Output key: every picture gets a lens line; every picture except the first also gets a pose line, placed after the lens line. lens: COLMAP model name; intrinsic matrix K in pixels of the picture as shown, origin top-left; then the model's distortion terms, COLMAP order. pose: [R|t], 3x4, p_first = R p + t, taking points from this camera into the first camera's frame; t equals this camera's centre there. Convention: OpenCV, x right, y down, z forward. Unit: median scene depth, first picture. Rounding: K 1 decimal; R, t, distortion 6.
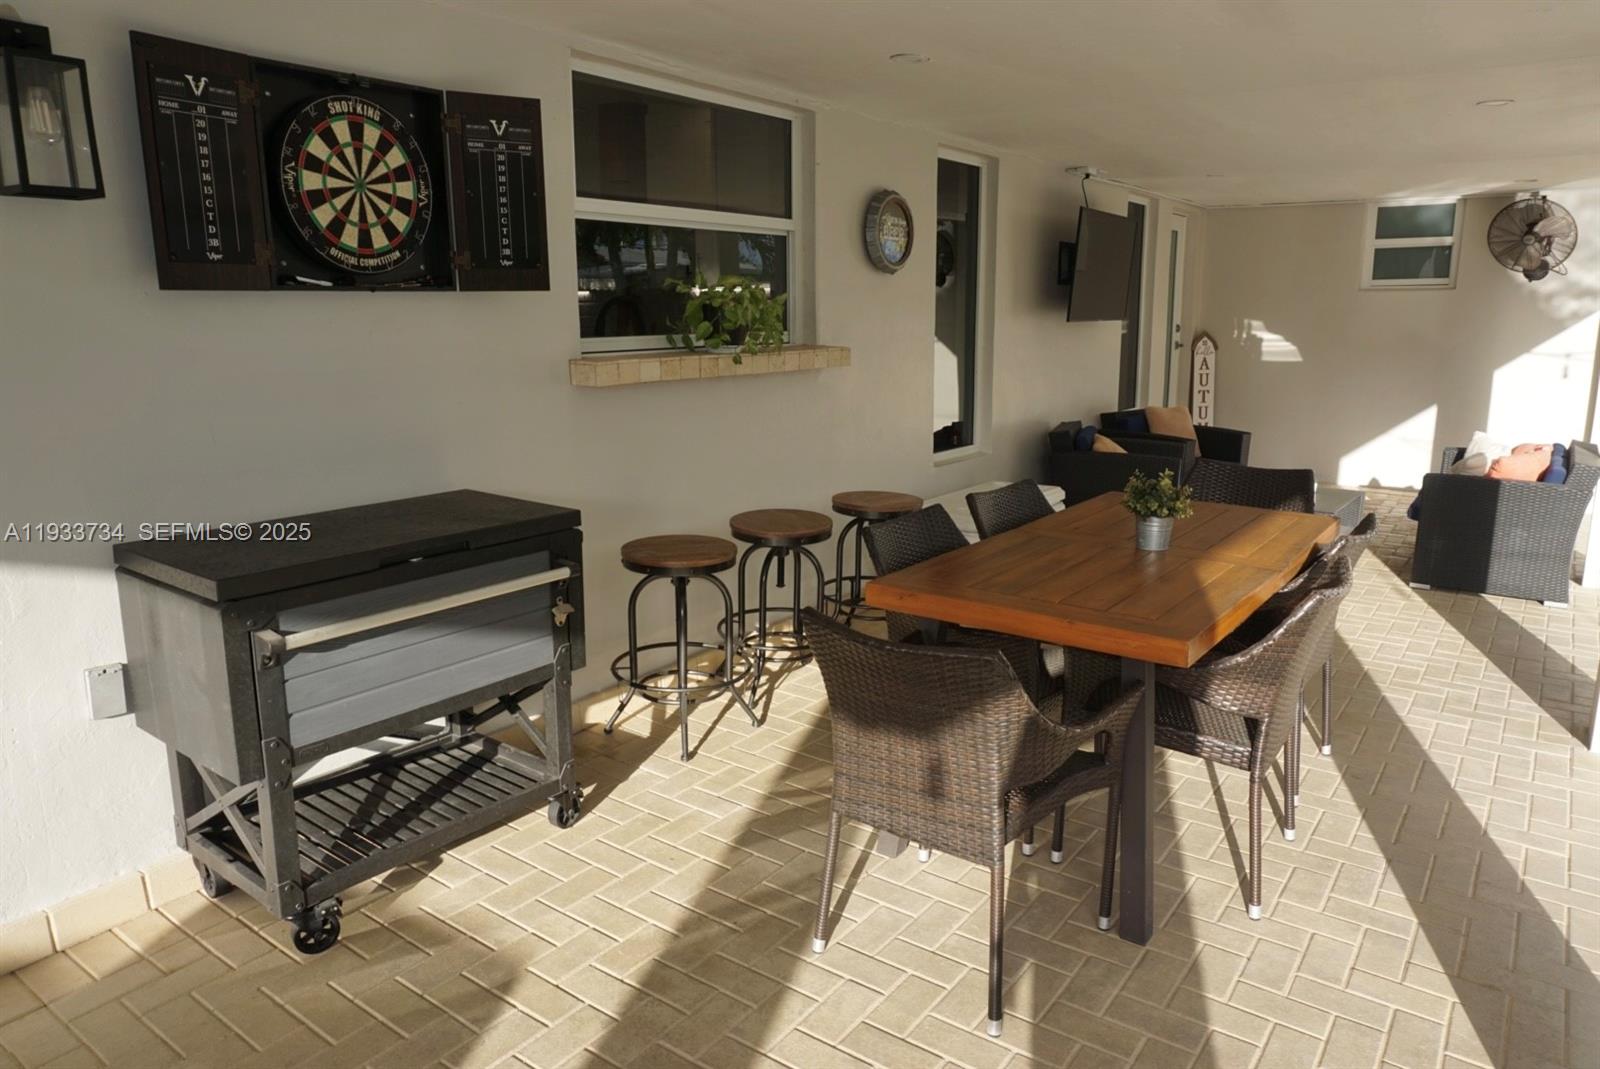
lens RADIAL K [[1073.8, 0, 800.0], [0, 1073.8, 534.5], [0, 0, 1]] dist [-0.093209, 0.082241]
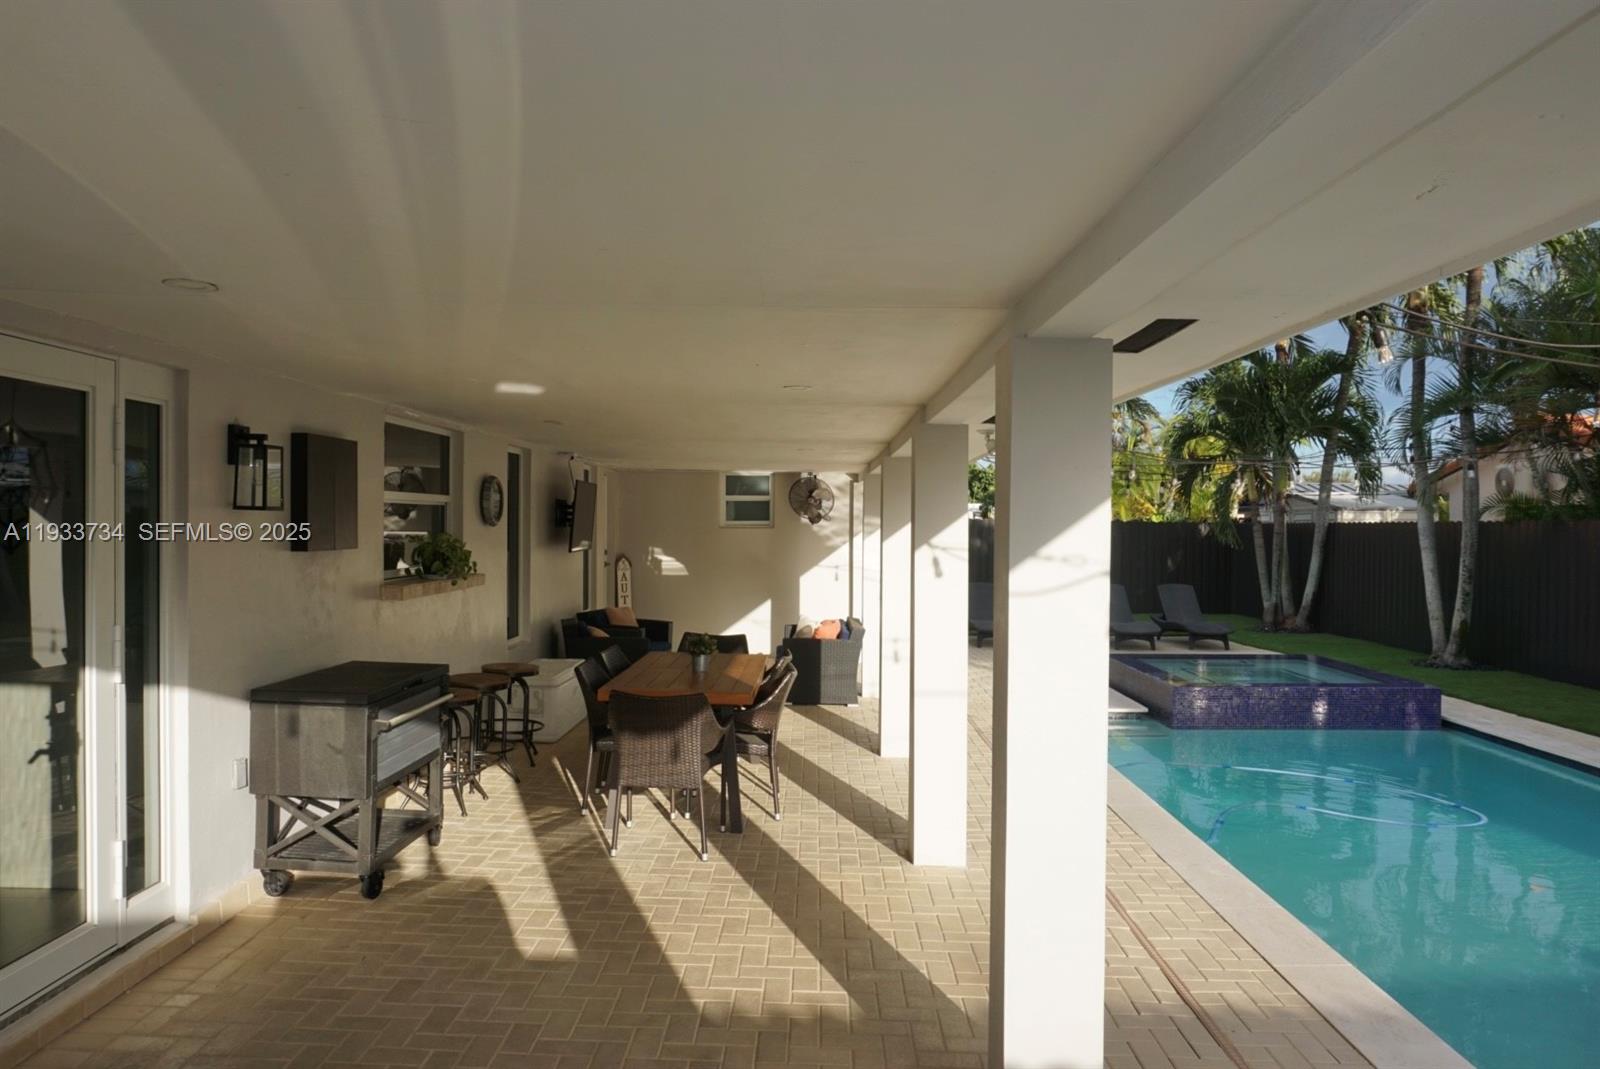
lens RADIAL K [[1070.7, 0, 795.2], [0, 1070.7, 533.3], [0, 0, 1]] dist [-0.052685, 0.038869]
pose [[0.818308, 0.009524, 0.574701, -0.403048], [0.102250, 0.981503, -0.161857, 0.059551], [-0.565612, 0.191212, 0.802198, -0.462238]]
